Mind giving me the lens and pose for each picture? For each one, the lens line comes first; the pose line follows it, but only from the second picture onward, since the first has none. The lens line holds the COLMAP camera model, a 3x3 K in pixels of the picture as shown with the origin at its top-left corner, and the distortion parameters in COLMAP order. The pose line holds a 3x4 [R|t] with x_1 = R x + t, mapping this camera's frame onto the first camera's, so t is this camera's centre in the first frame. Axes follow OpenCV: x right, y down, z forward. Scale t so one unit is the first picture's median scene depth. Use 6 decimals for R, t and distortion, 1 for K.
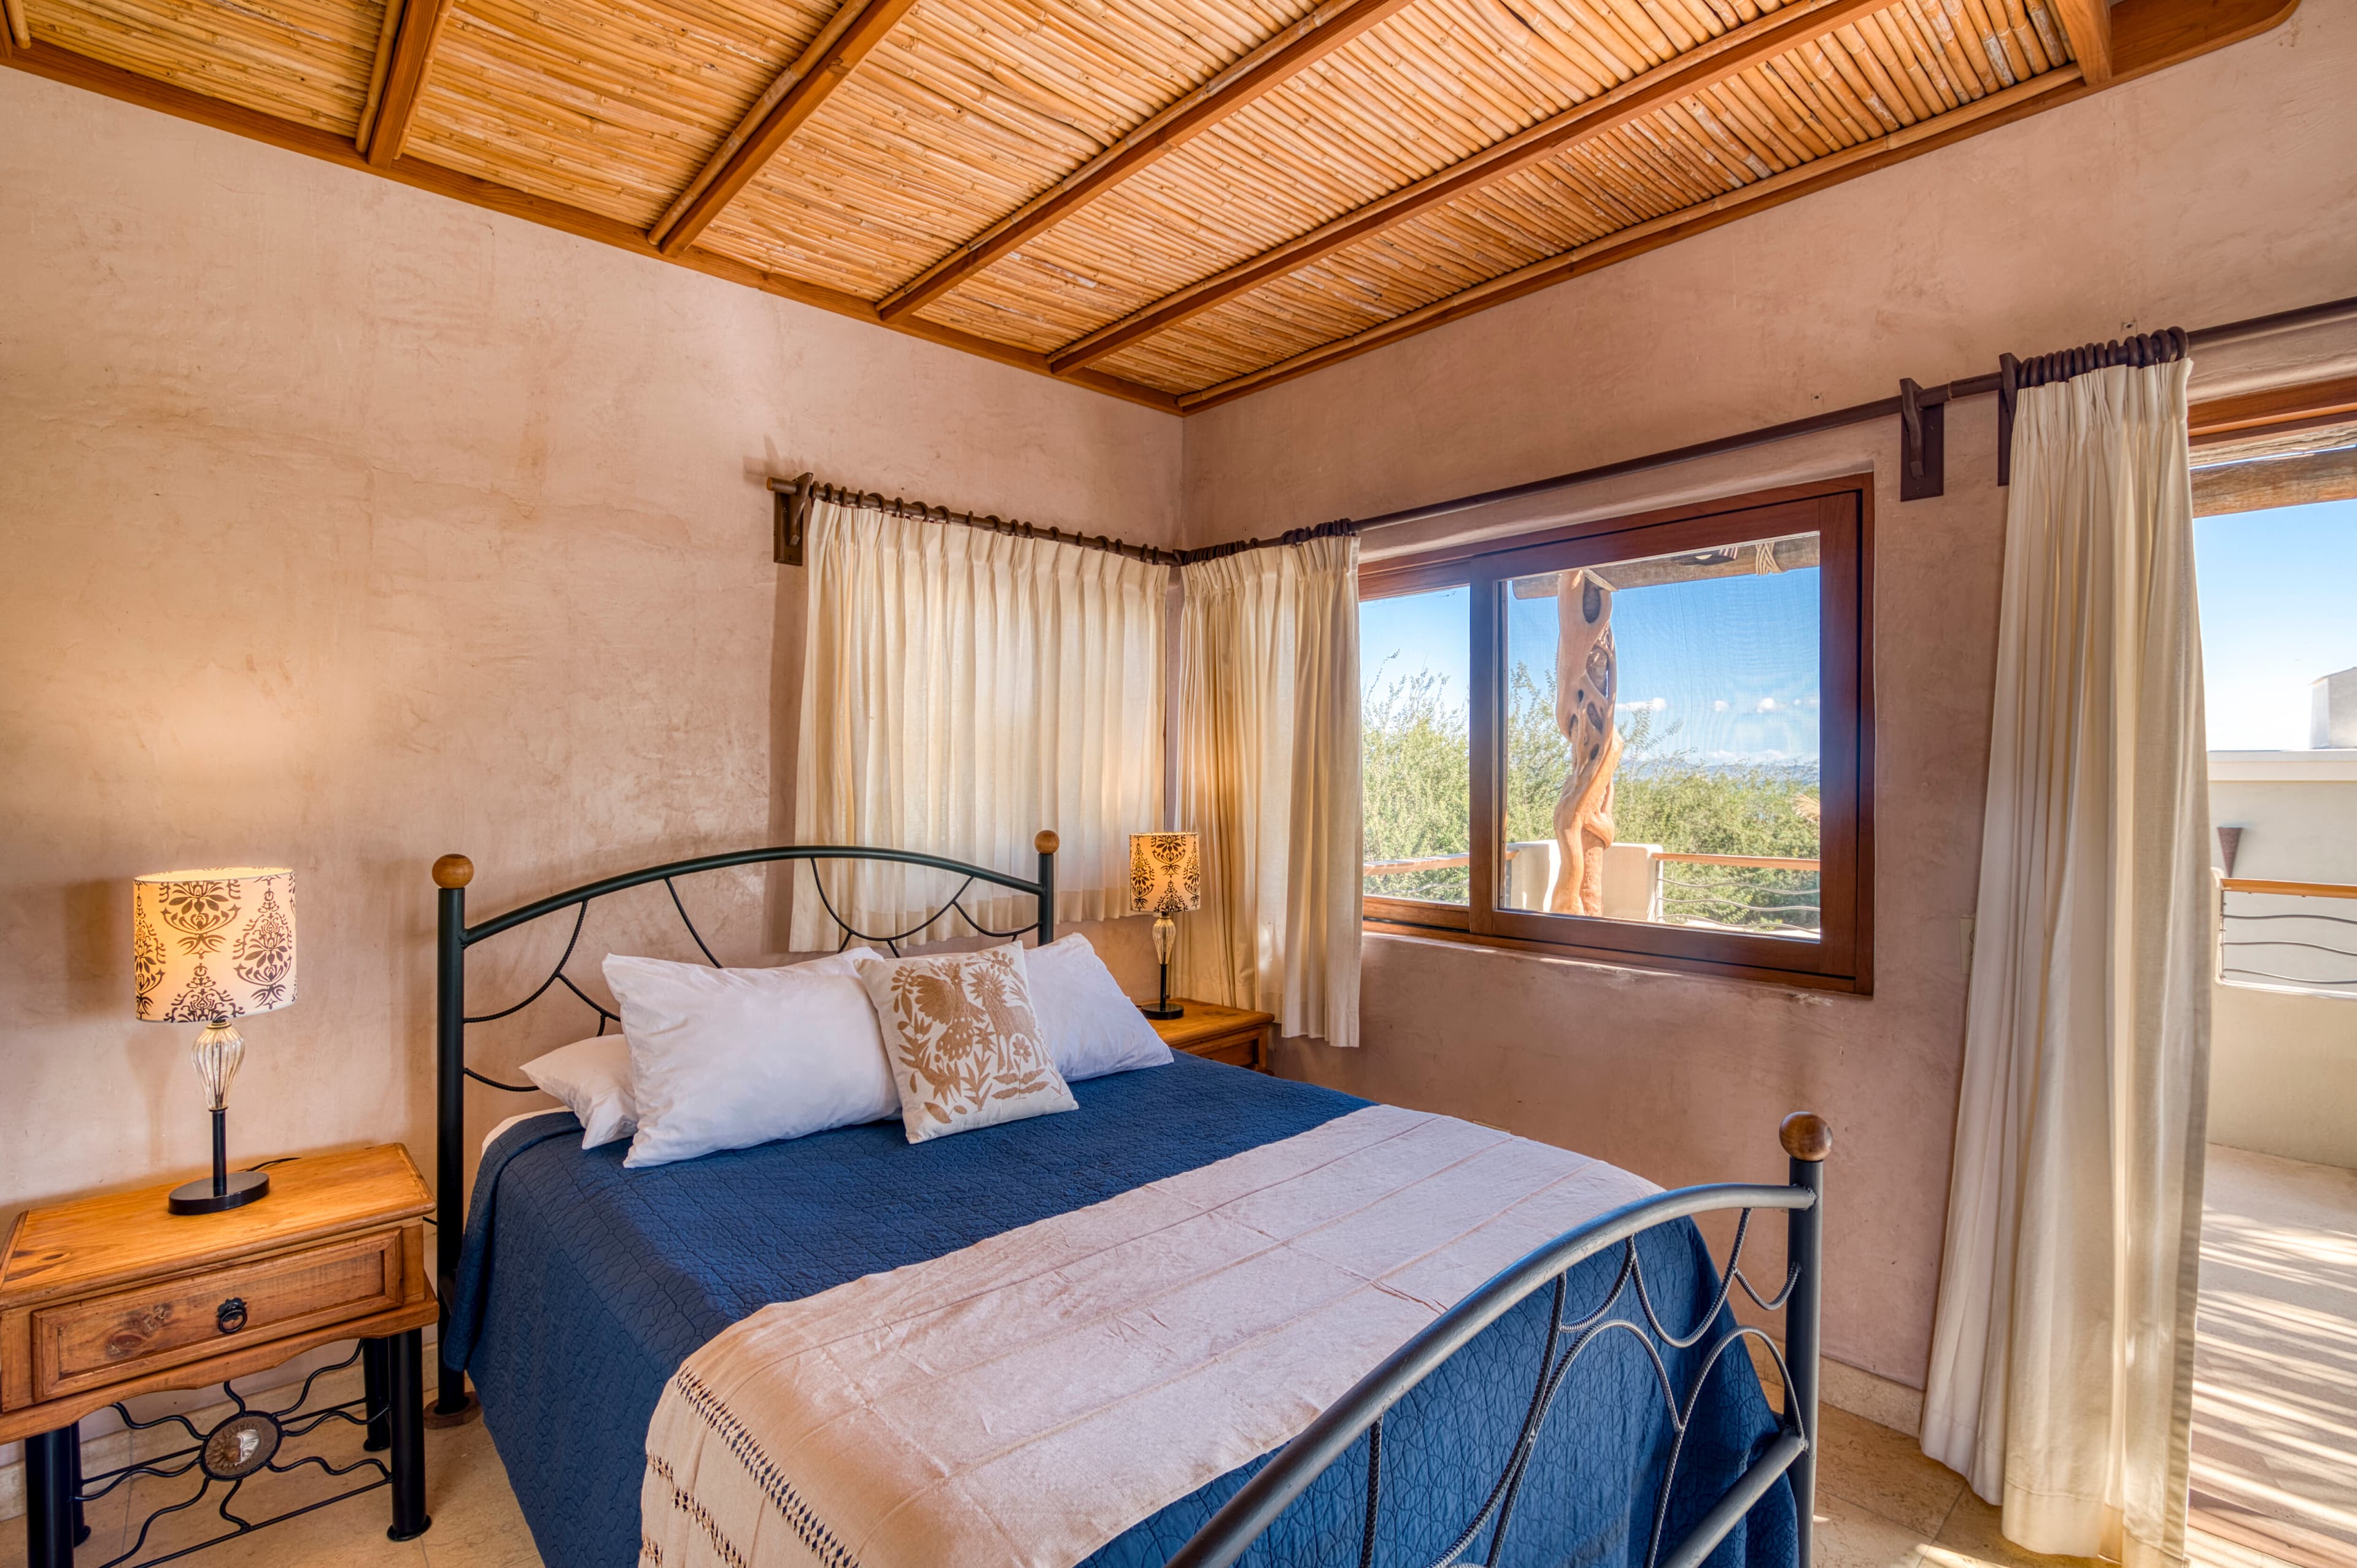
lens RADIAL K [[1094.7, 0, 1179.7], [0, 1094.7, 777.2], [0, 0, 1]] dist [-0.020848, 0.002330]
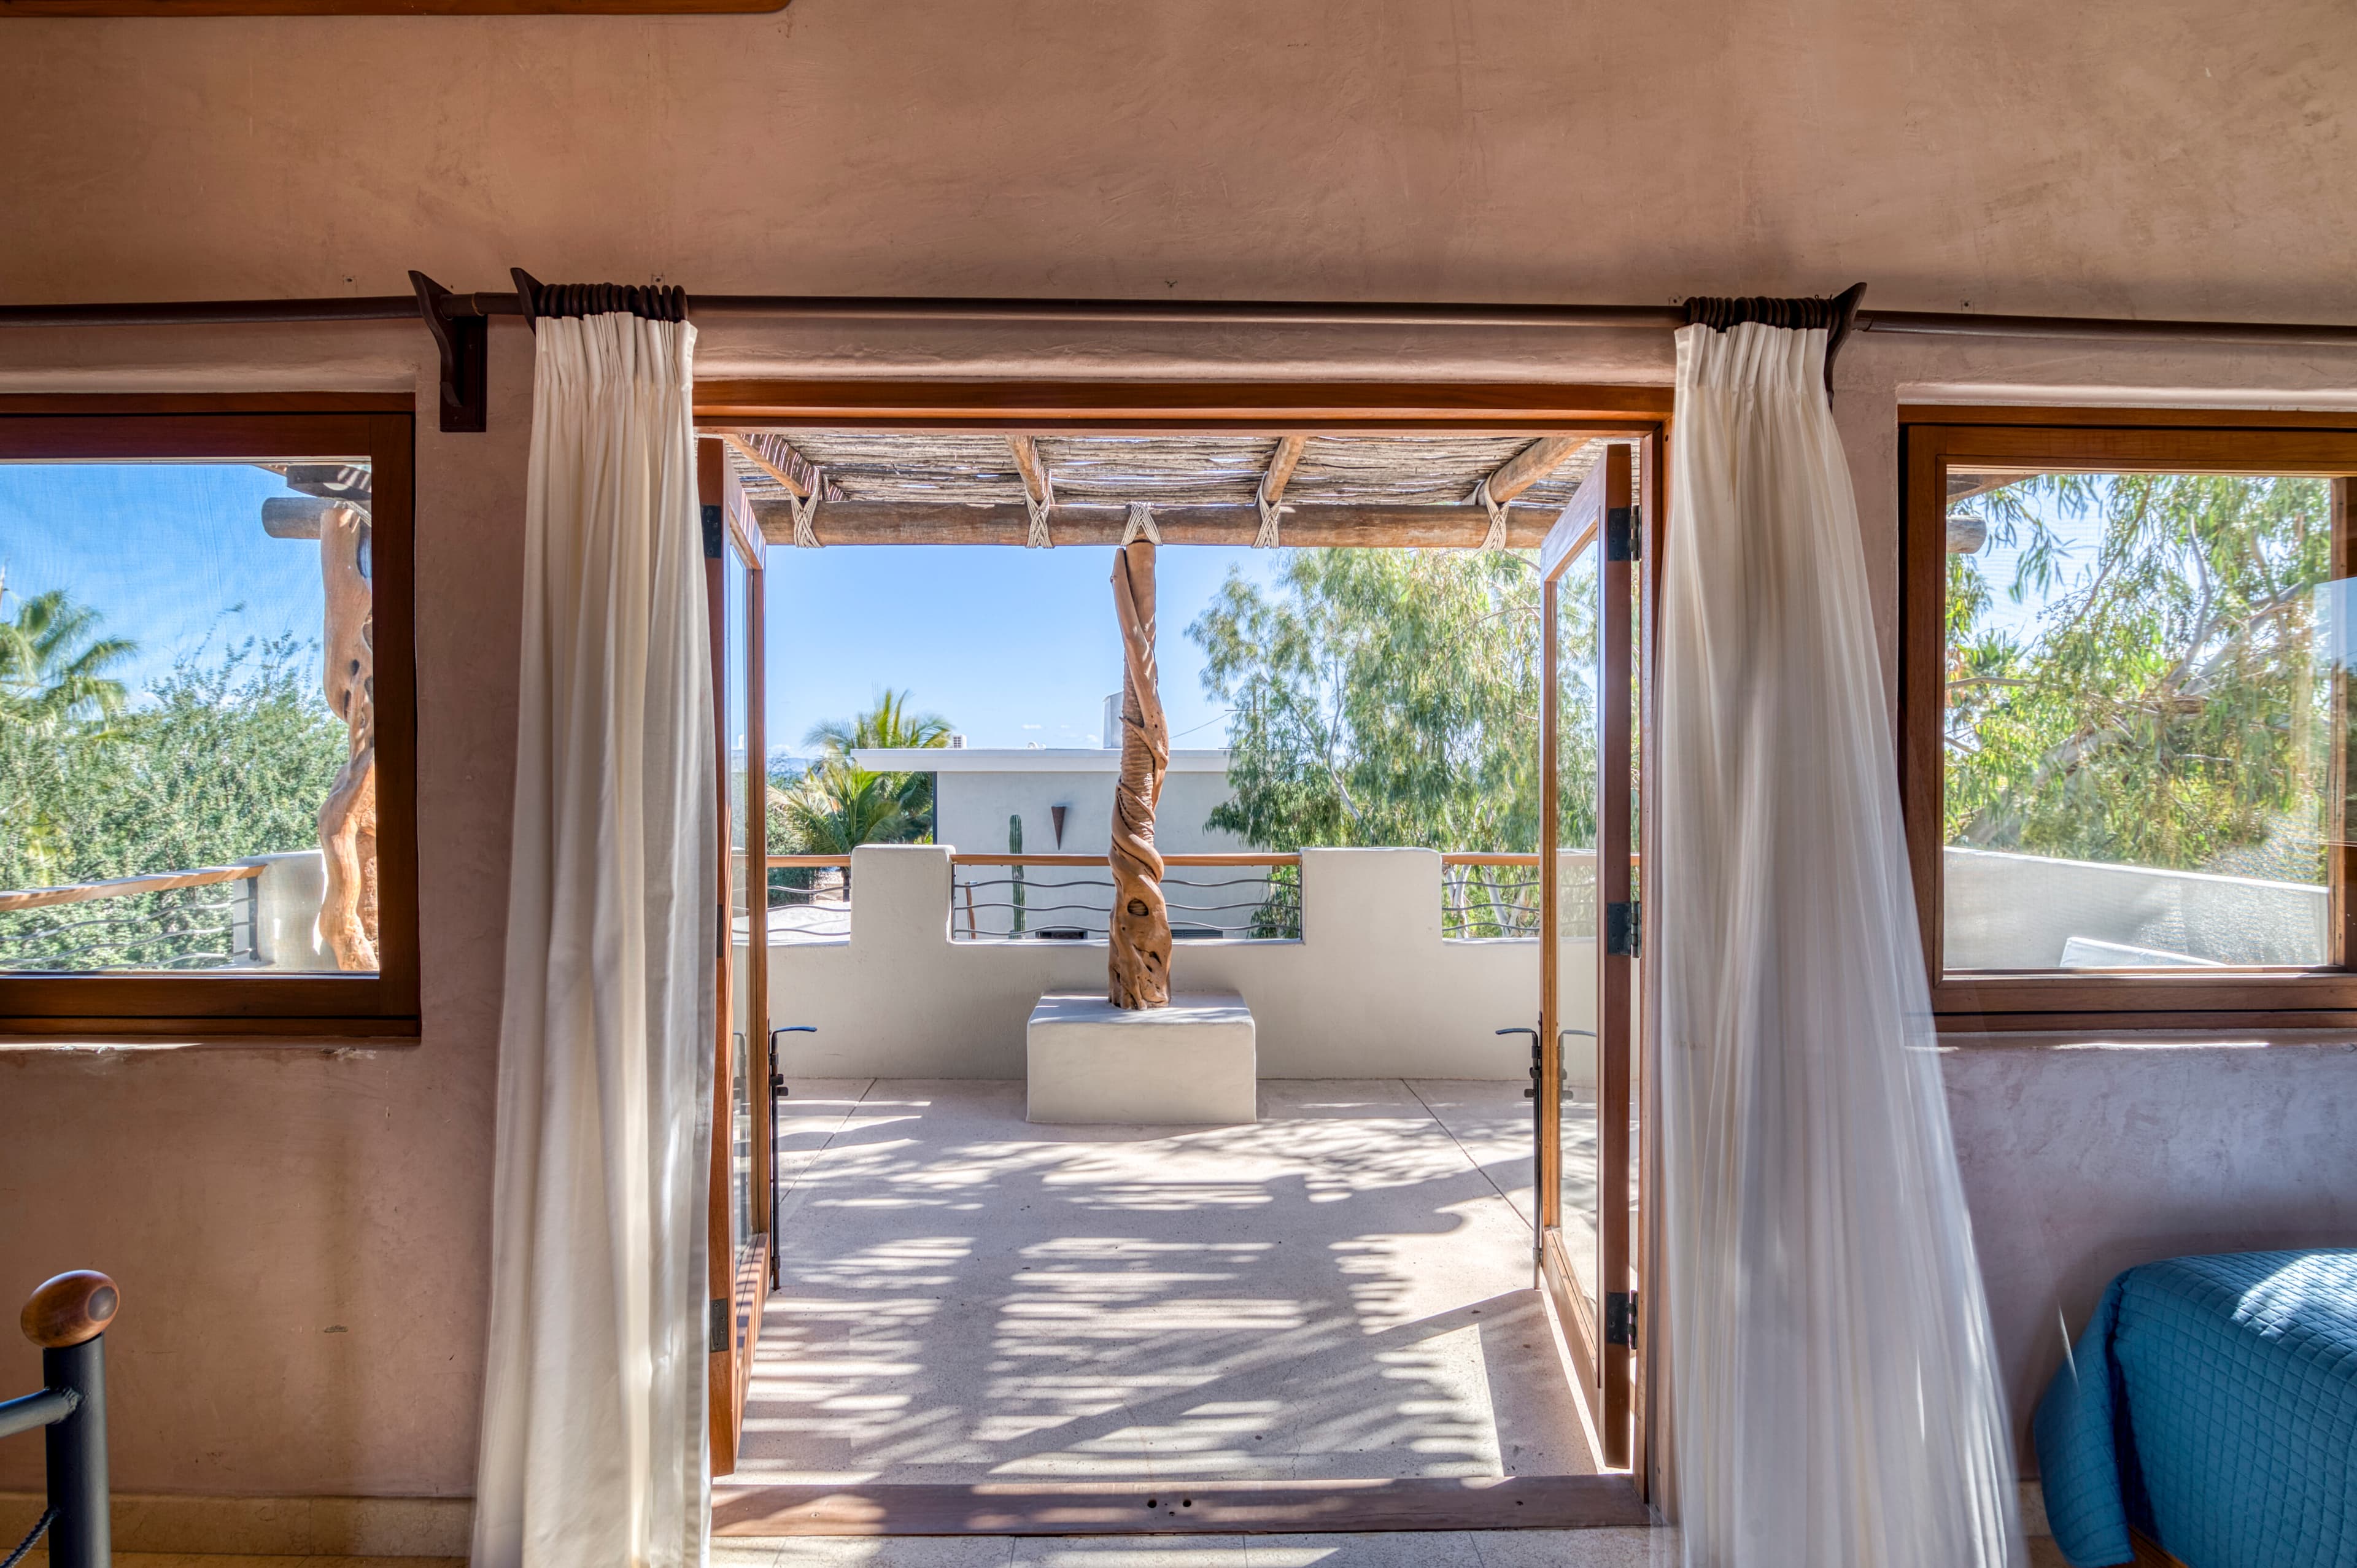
lens RADIAL K [[1094.7, 0, 1185.4], [0, 1094.7, 782.7], [0, 0, 1]] dist [-0.020848, 0.002330]
pose [[0.647488, -0.010255, 0.762007, 0.394538], [0.000069, 0.999910, 0.013398, -0.000997], [-0.762076, -0.008622, 0.647430, 0.042387]]
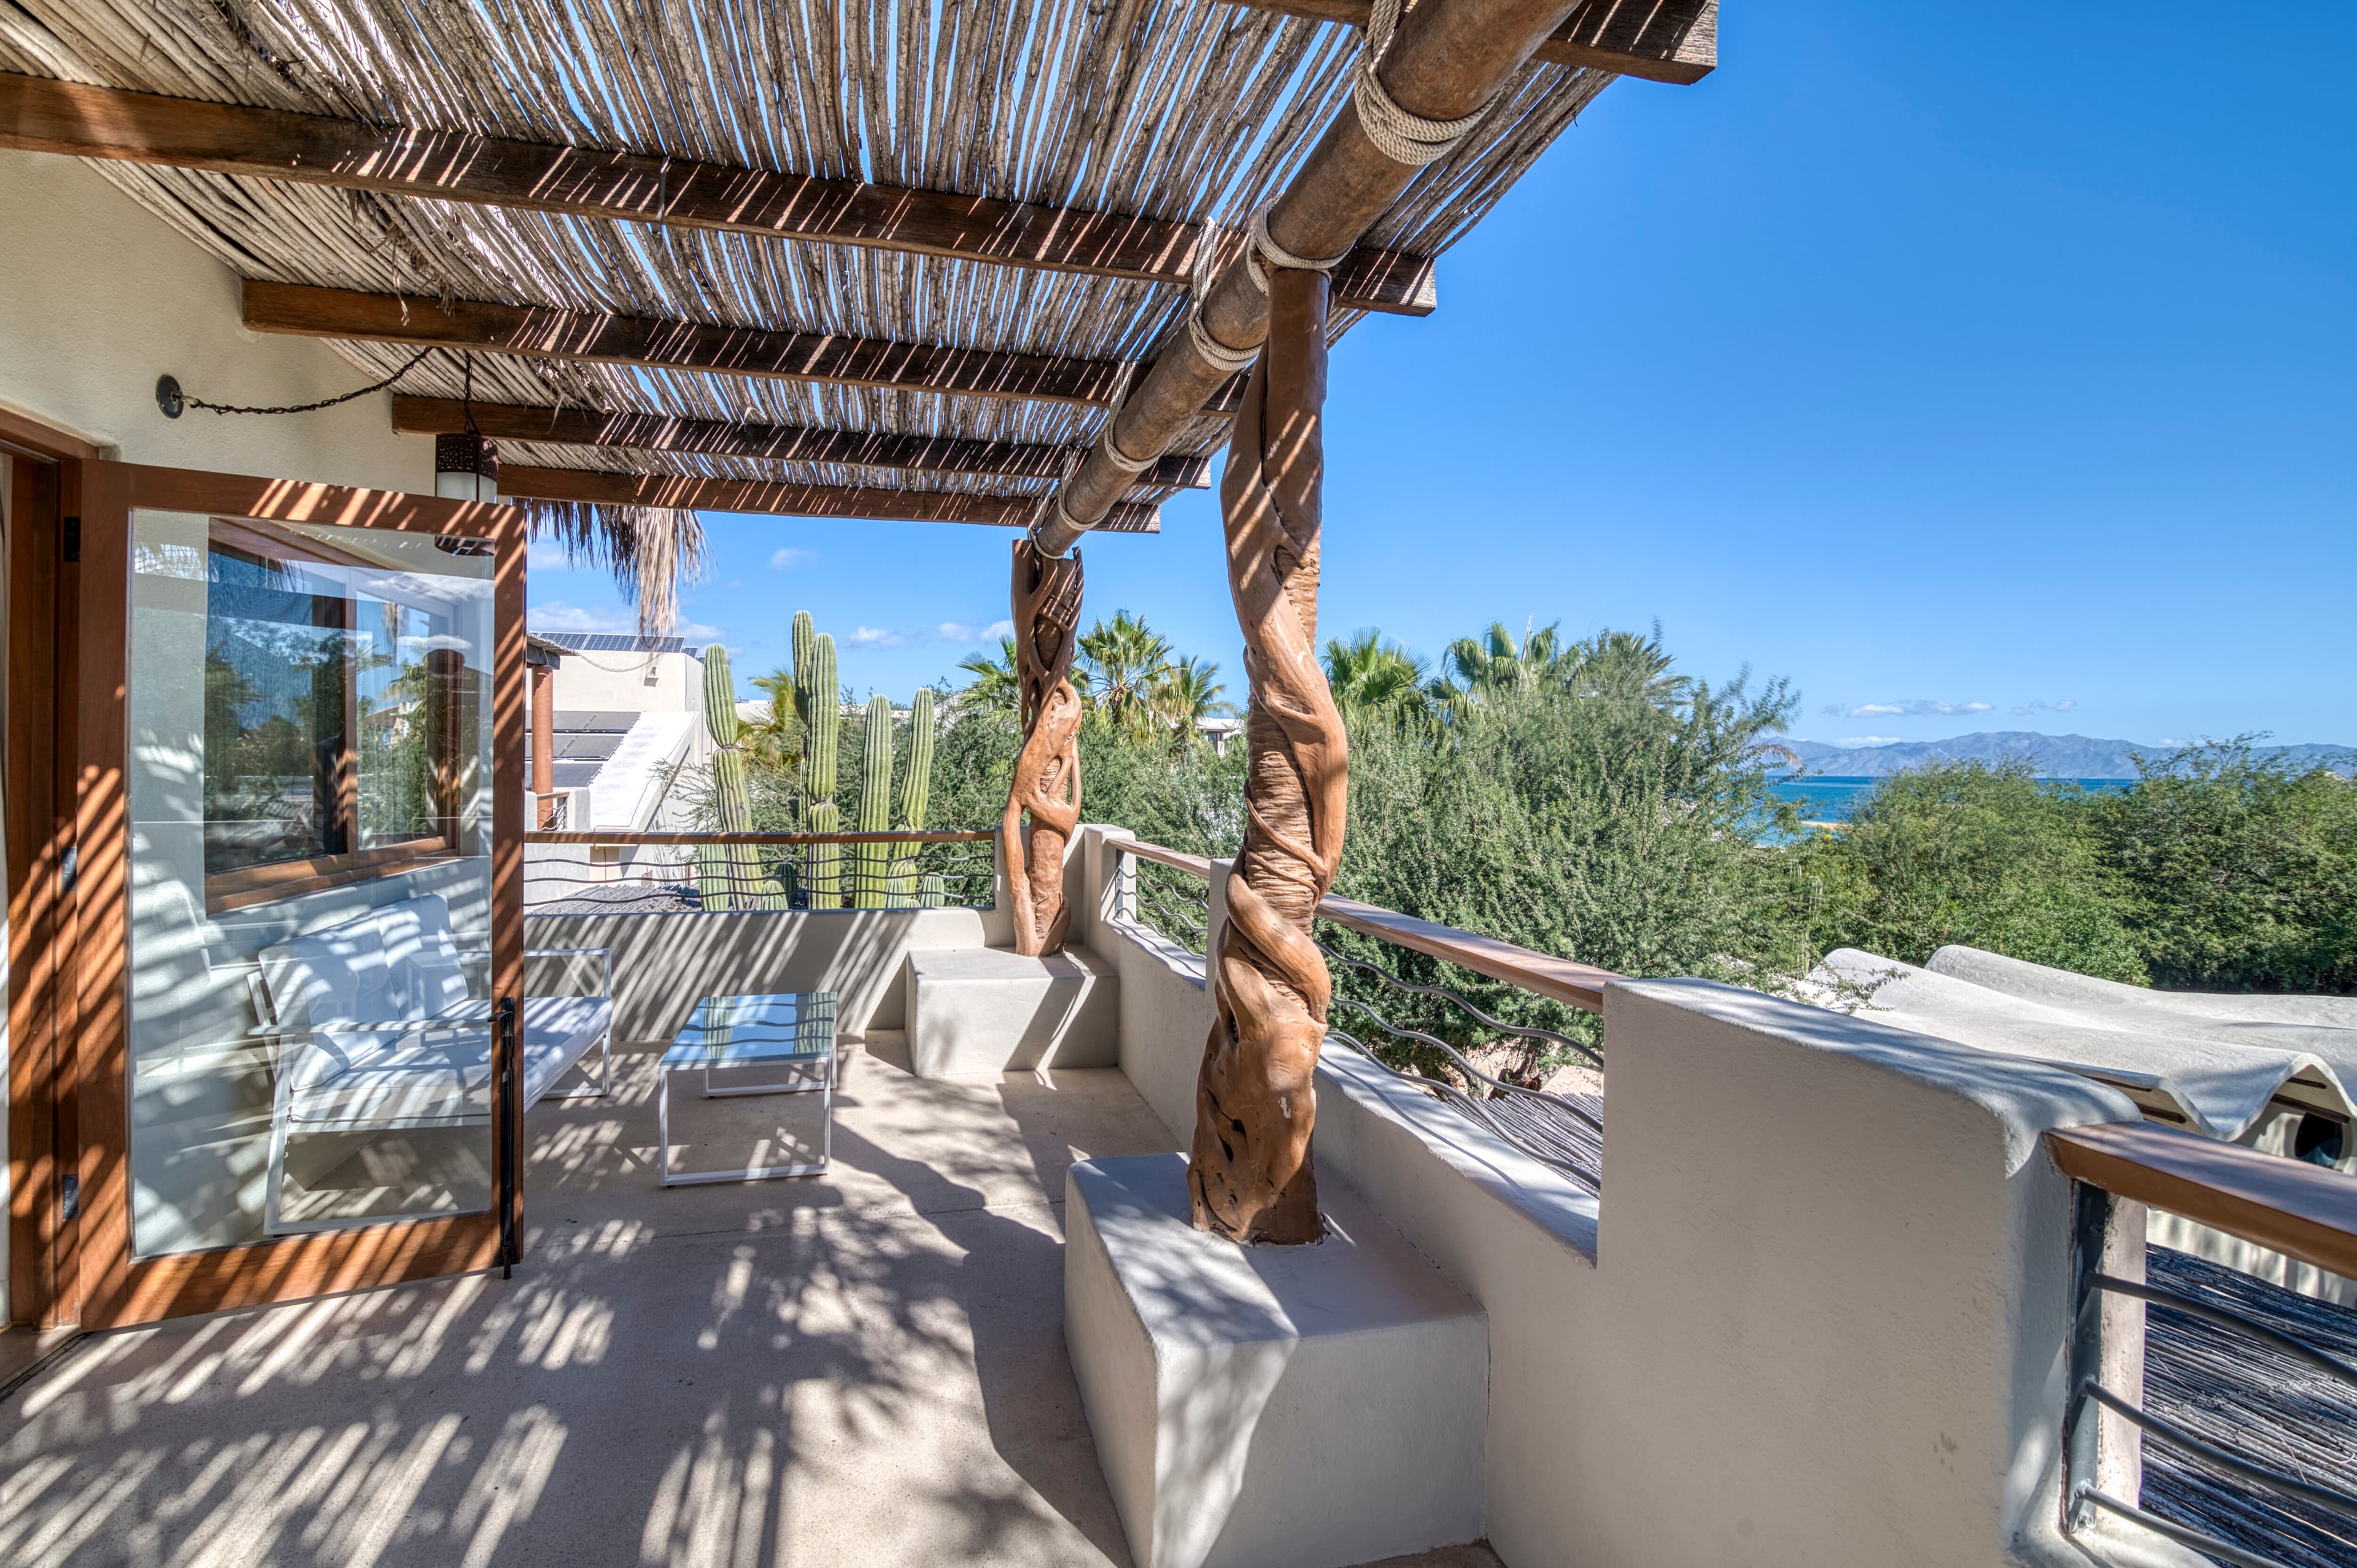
lens RADIAL K [[1094.7, 0, 1165.4], [0, 1094.7, 772.5], [0, 0, 1]] dist [-0.020848, 0.002330]
pose [[0.877852, 0.011769, -0.478788, 2.008108], [-0.009363, 0.999929, 0.007413, 0.007527], [0.478841, -0.002025, 0.877899, 0.422643]]
